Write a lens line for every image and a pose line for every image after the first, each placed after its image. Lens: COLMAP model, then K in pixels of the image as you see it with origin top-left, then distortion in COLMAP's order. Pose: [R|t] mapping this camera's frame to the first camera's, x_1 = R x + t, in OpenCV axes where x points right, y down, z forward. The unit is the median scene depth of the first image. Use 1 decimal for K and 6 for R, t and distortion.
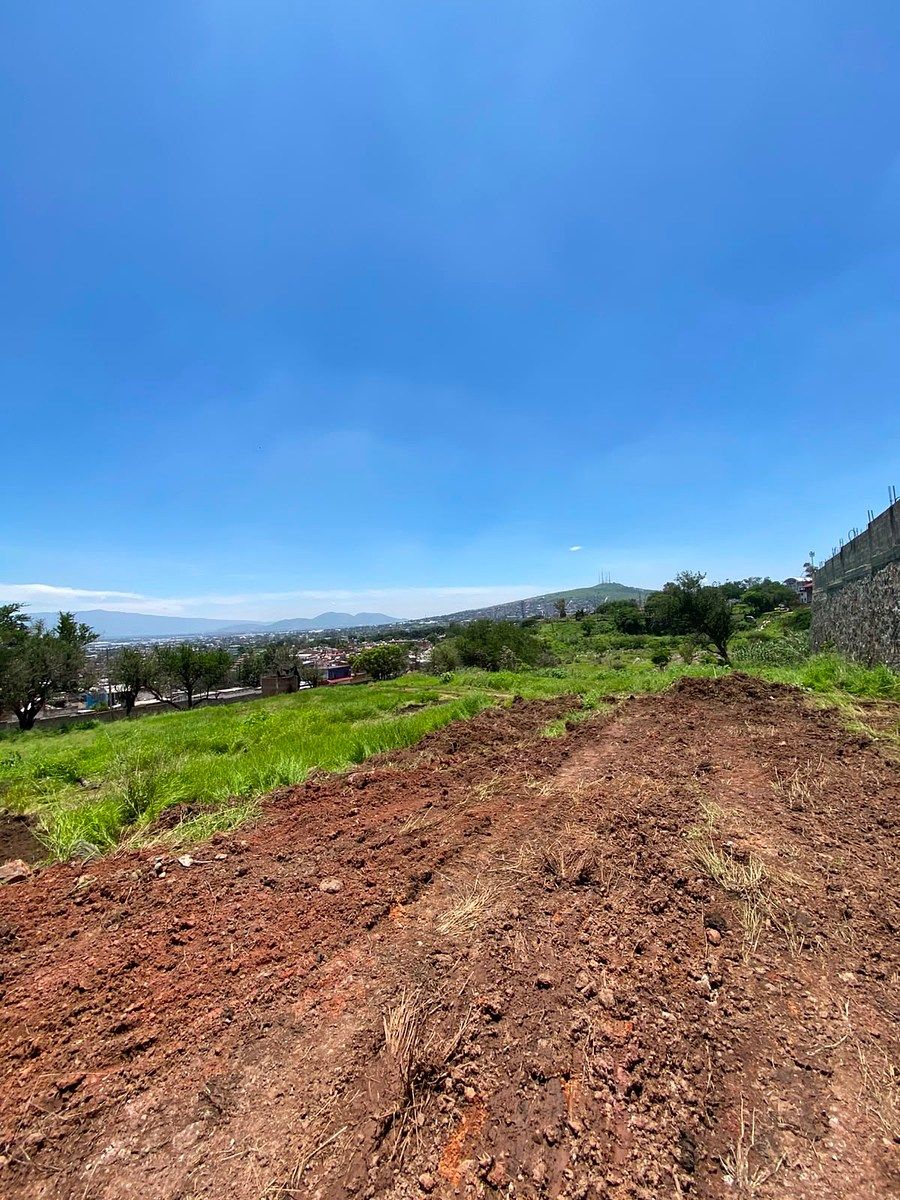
lens RADIAL K [[485.5, 0, 448.3], [0, 485.5, 596.6], [0, 0, 1]] dist [0.010867, -0.016229]
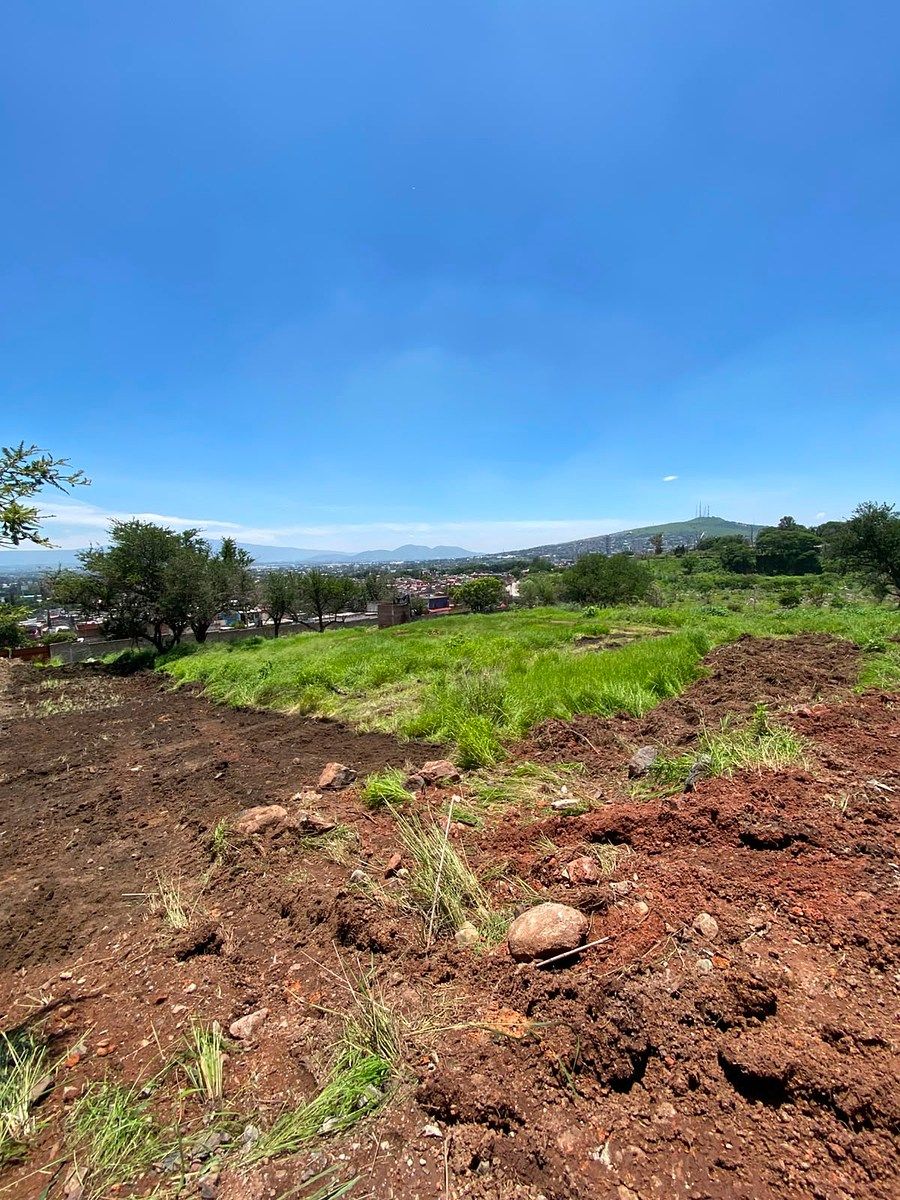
lens RADIAL K [[485.5, 0, 448.4], [0, 485.5, 599.4], [0, 0, 1]] dist [0.010867, -0.016229]
pose [[0.987757, 0.034798, -0.152072, -0.120824], [-0.012910, 0.989694, 0.142612, 0.006341], [0.155467, -0.138903, 0.978027, -0.001165]]
